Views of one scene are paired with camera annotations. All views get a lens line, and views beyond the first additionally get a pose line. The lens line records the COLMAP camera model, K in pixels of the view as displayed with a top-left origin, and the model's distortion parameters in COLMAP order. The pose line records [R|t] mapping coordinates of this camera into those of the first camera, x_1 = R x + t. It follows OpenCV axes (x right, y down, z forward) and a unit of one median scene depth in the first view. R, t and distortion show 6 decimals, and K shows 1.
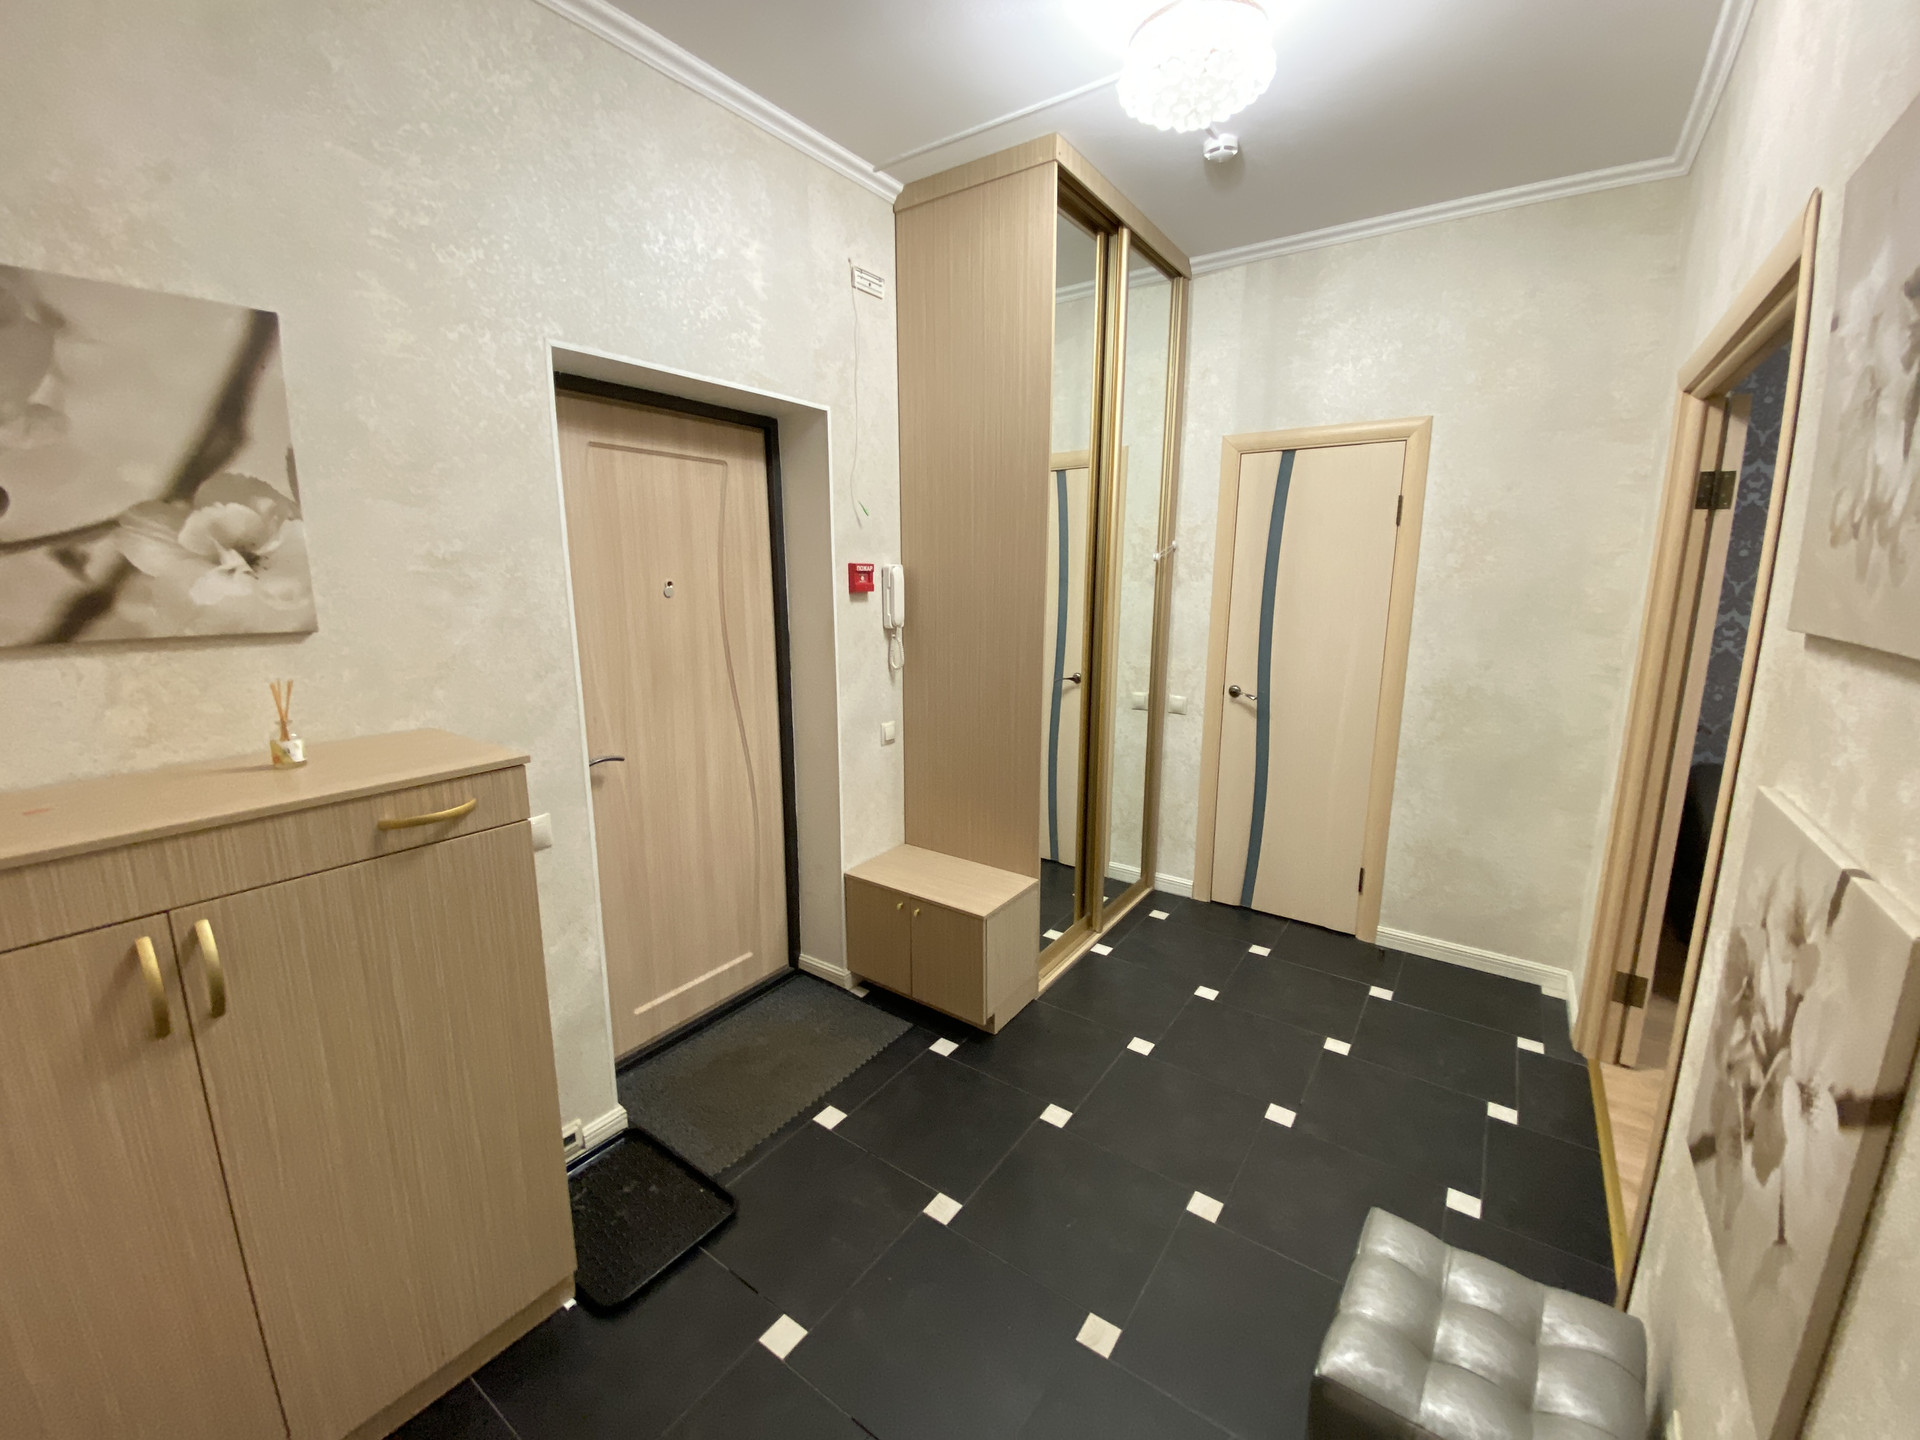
lens RADIAL K [[780.9, 0, 958.8], [0, 780.9, 723.2], [0, 0, 1]] dist [-0.026930, -0.003110]
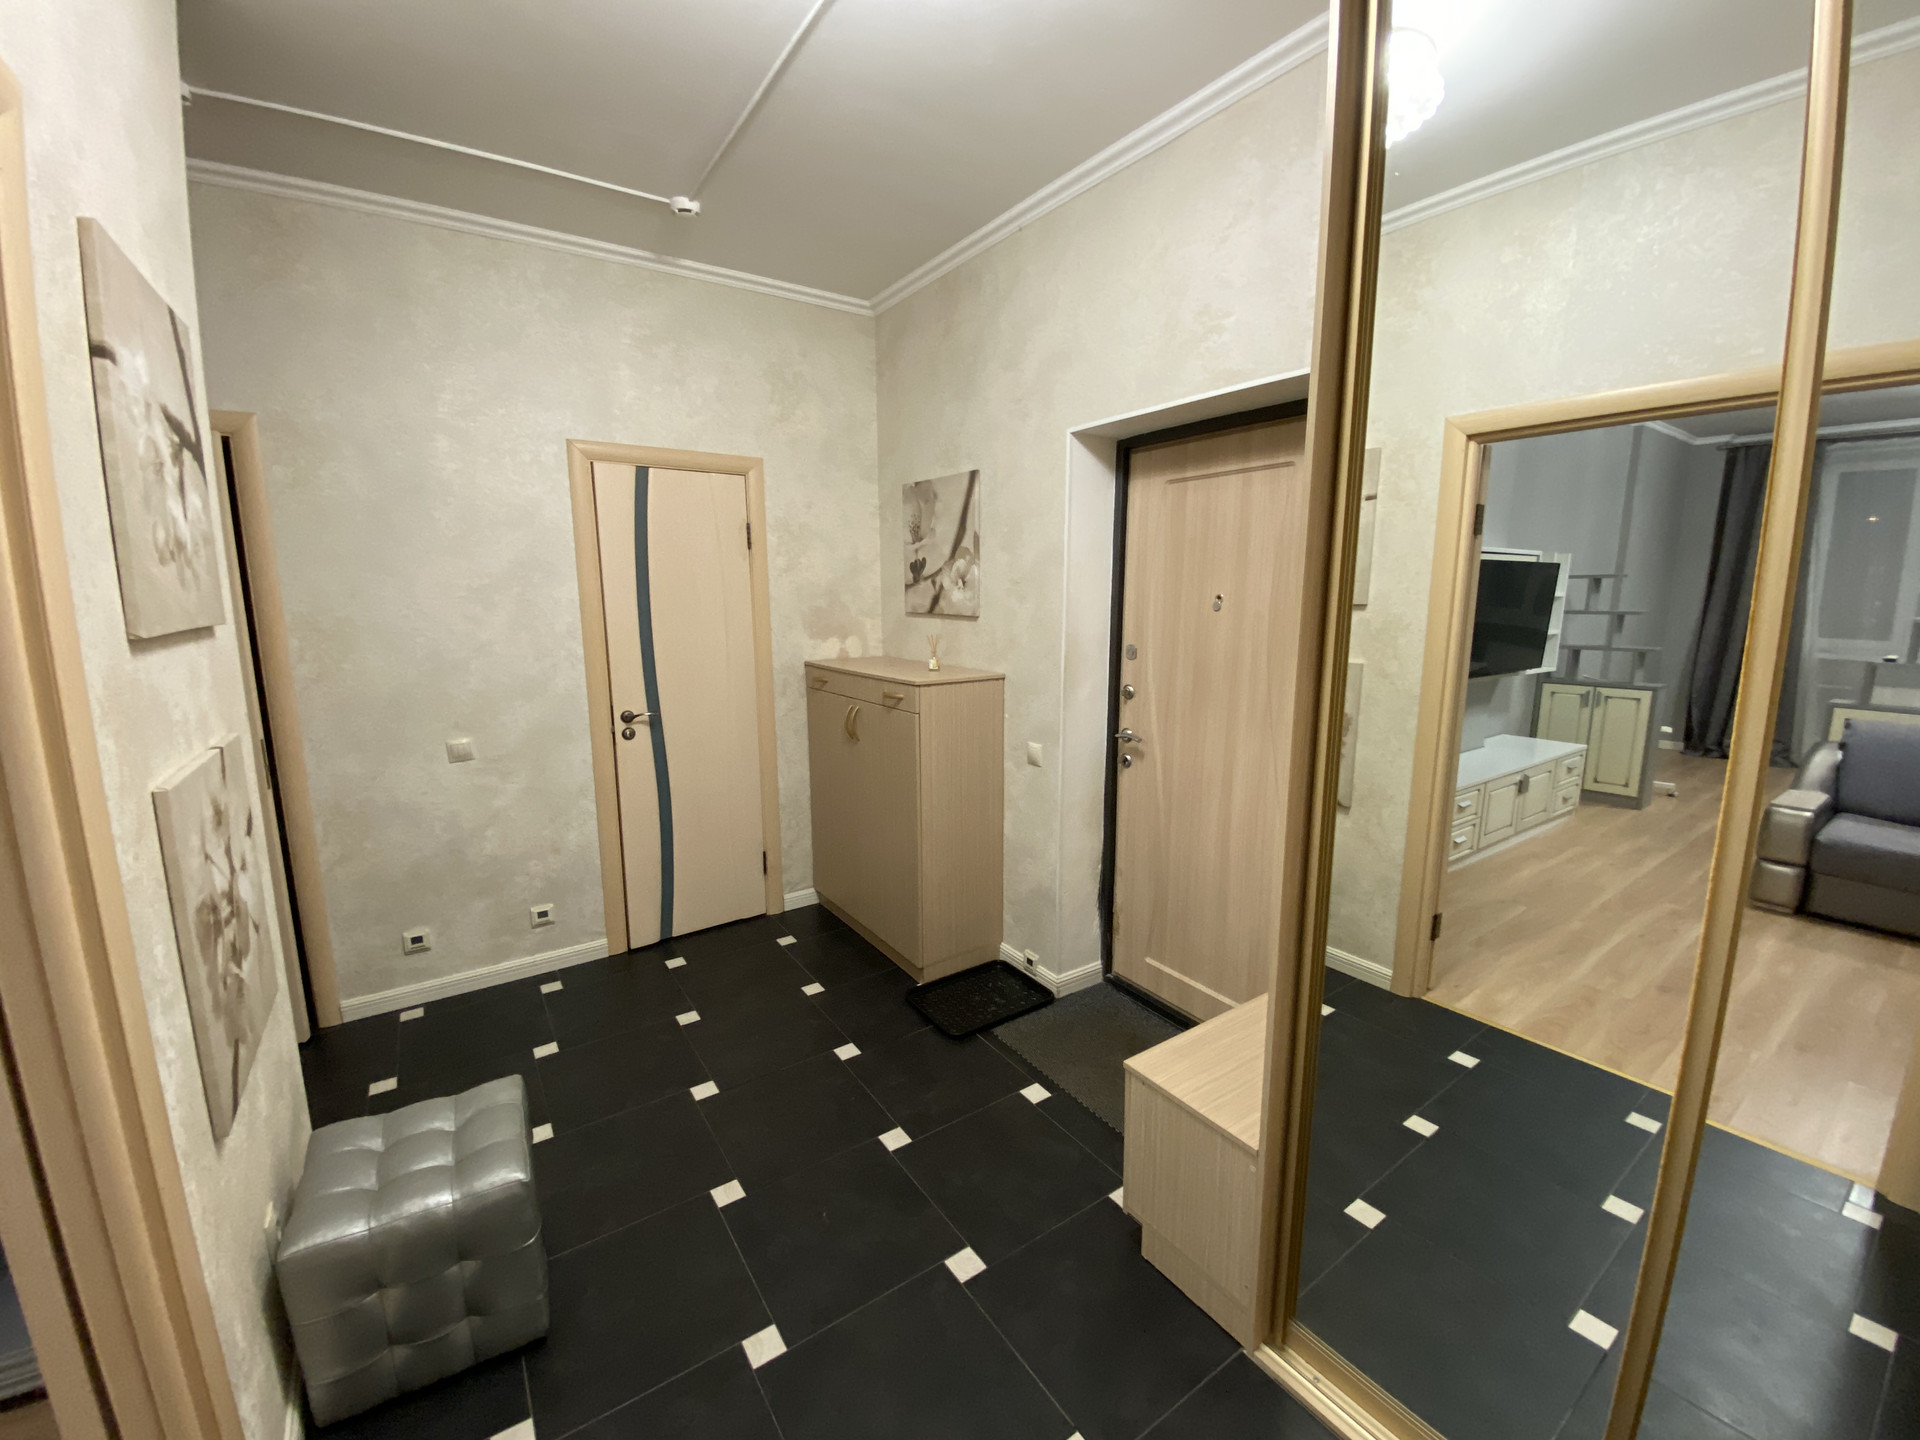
lens RADIAL K [[780.9, 0, 969.3], [0, 780.9, 726.5], [0, 0, 1]] dist [-0.026930, -0.003110]
pose [[-0.379611, 0.154137, -0.912215, 1.310610], [-0.173167, 0.956758, 0.233725, -0.361634], [0.908795, 0.246691, -0.336505, 1.961243]]
